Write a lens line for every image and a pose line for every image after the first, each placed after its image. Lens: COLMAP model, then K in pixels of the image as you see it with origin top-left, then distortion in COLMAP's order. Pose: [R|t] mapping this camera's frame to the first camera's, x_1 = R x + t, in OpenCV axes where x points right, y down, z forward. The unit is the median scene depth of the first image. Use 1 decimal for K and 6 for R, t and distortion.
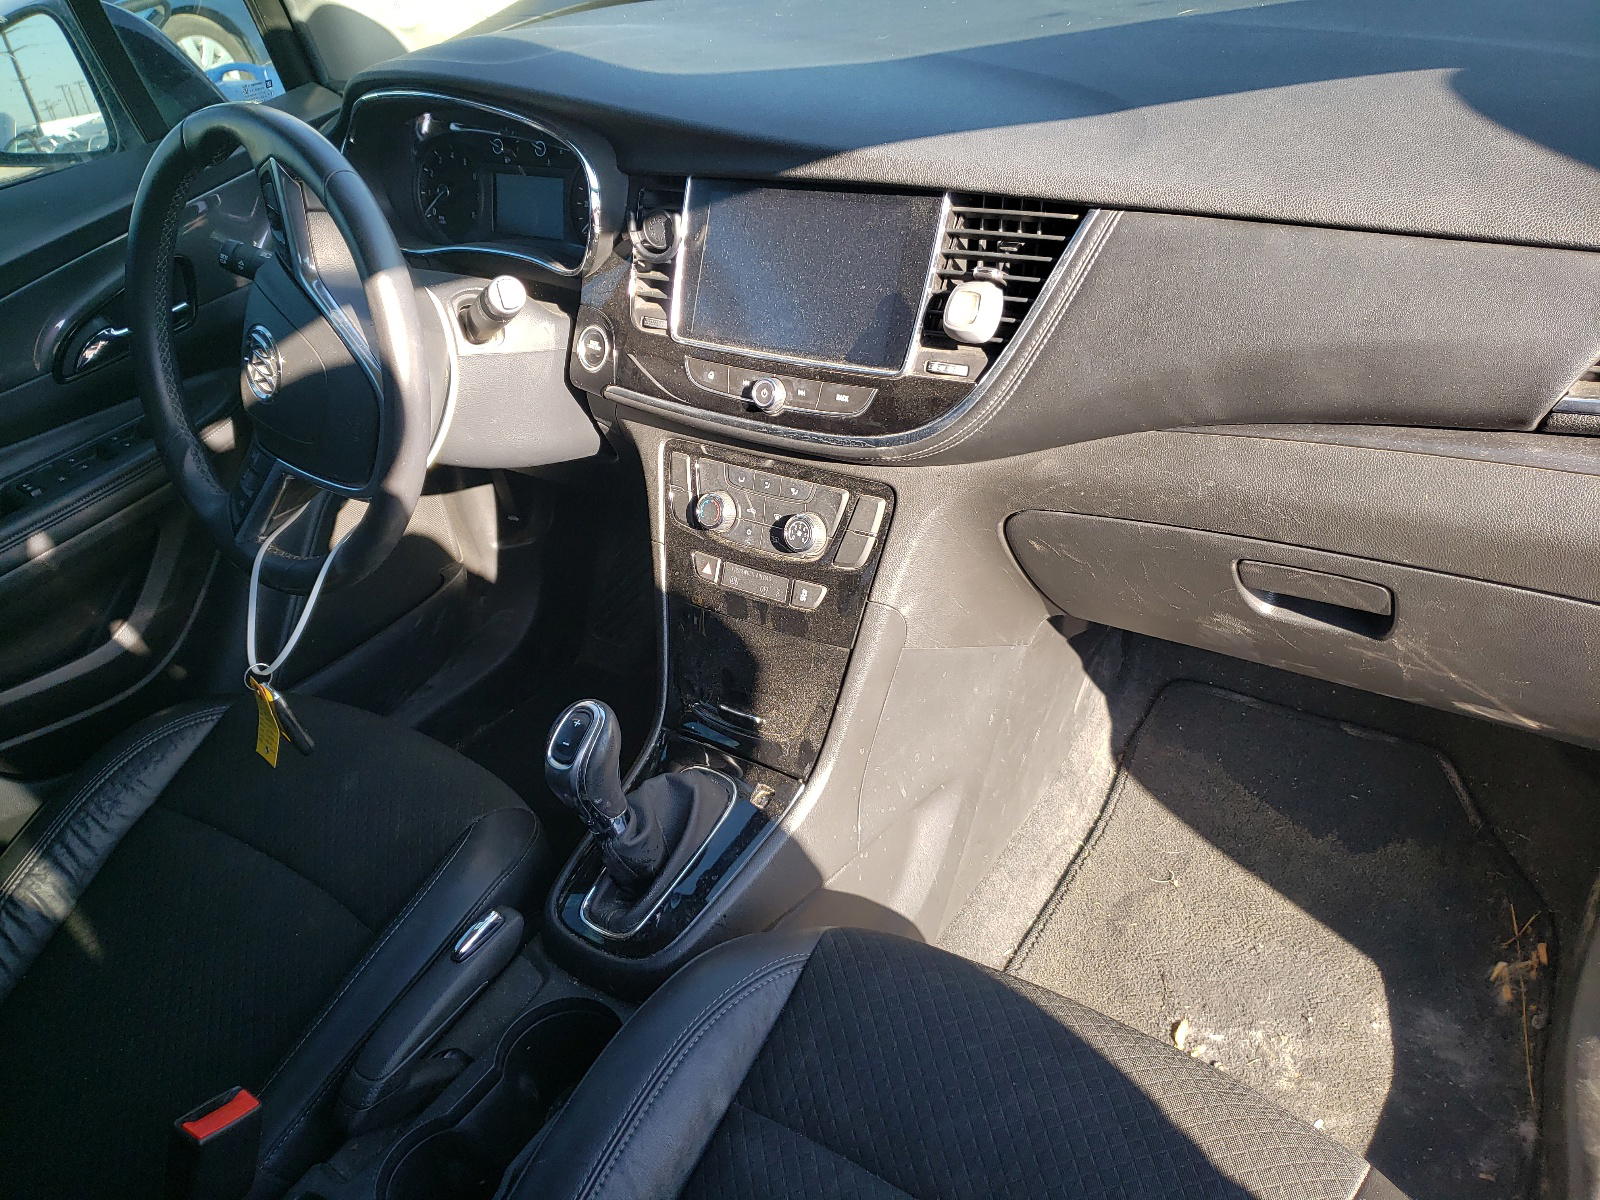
lens RADIAL K [[1226.5, 0, 799.9], [0, 1226.5, 547.0], [0, 0, 1]] dist [-0.005049, -0.005579]
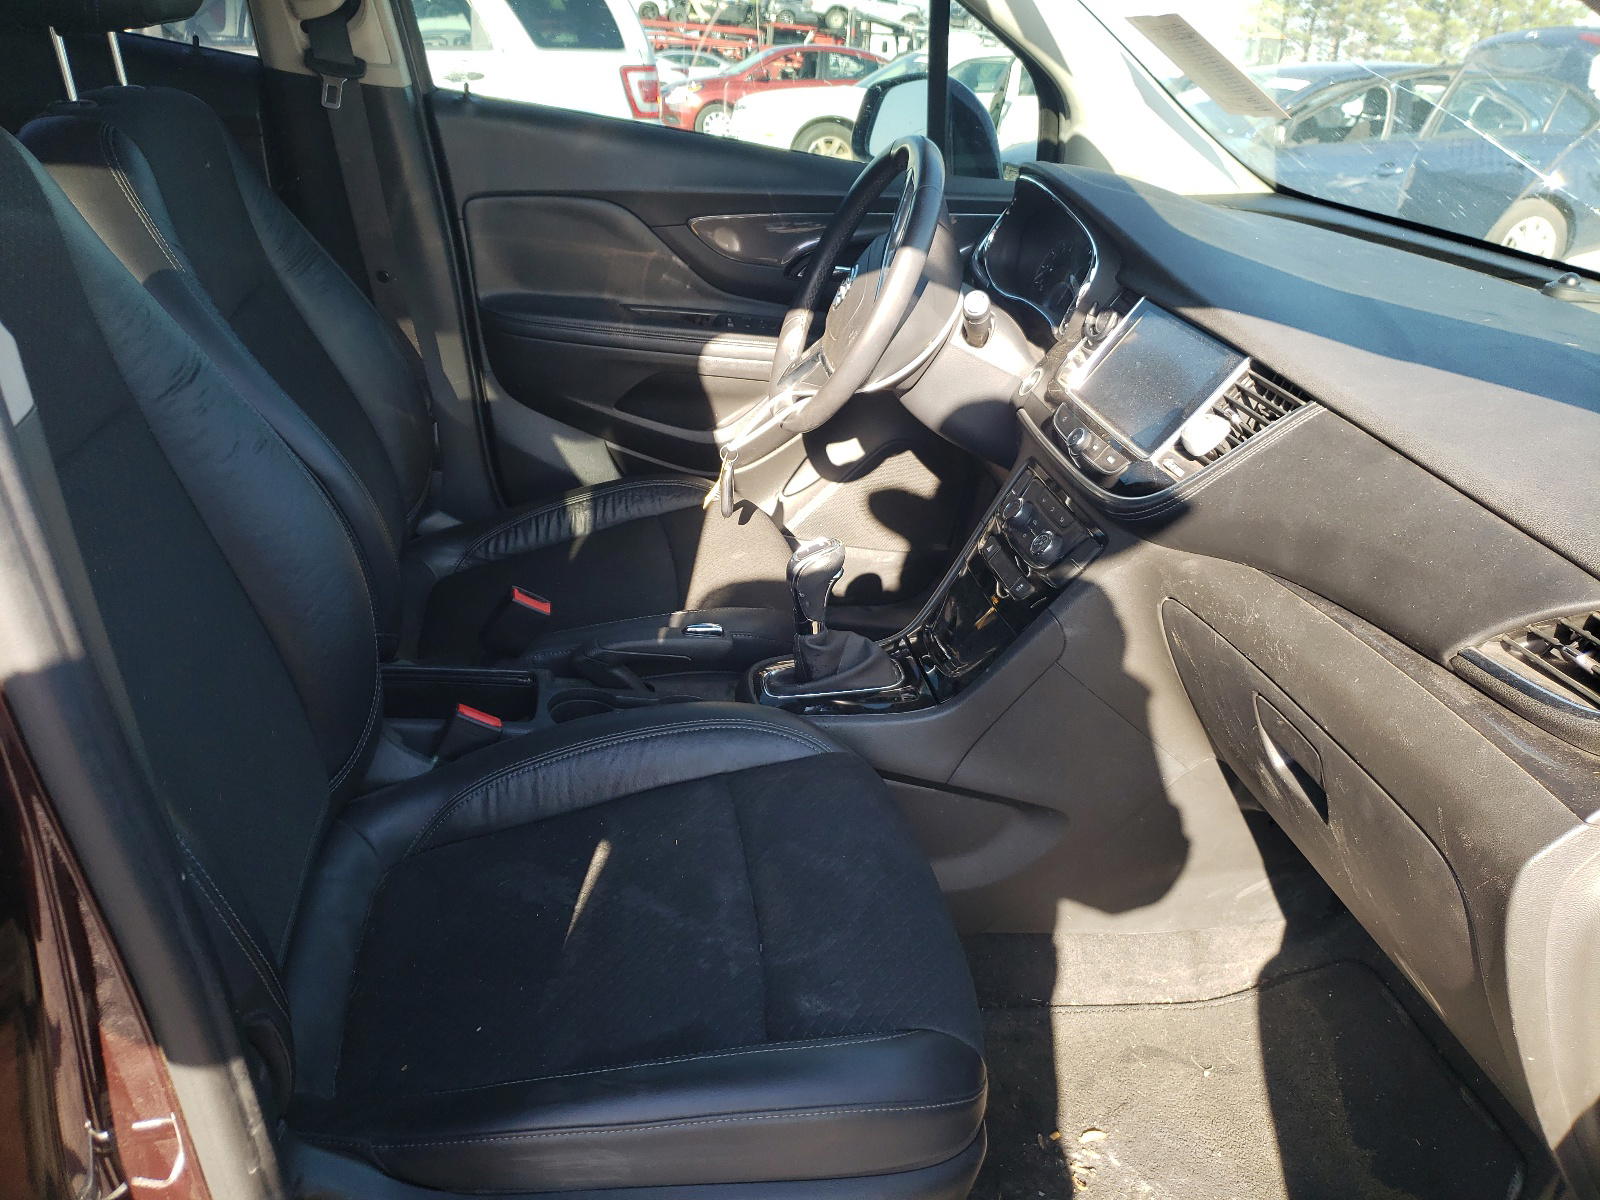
lens RADIAL K [[1226.5, 0, 799.9], [0, 1226.5, 547.0], [0, 0, 1]] dist [-0.005049, -0.005579]
pose [[0.665511, 0.507790, -0.547032, 0.595599], [-0.588282, 0.807929, 0.034275, 0.110051], [0.459368, 0.298999, 0.836410, -0.252471]]
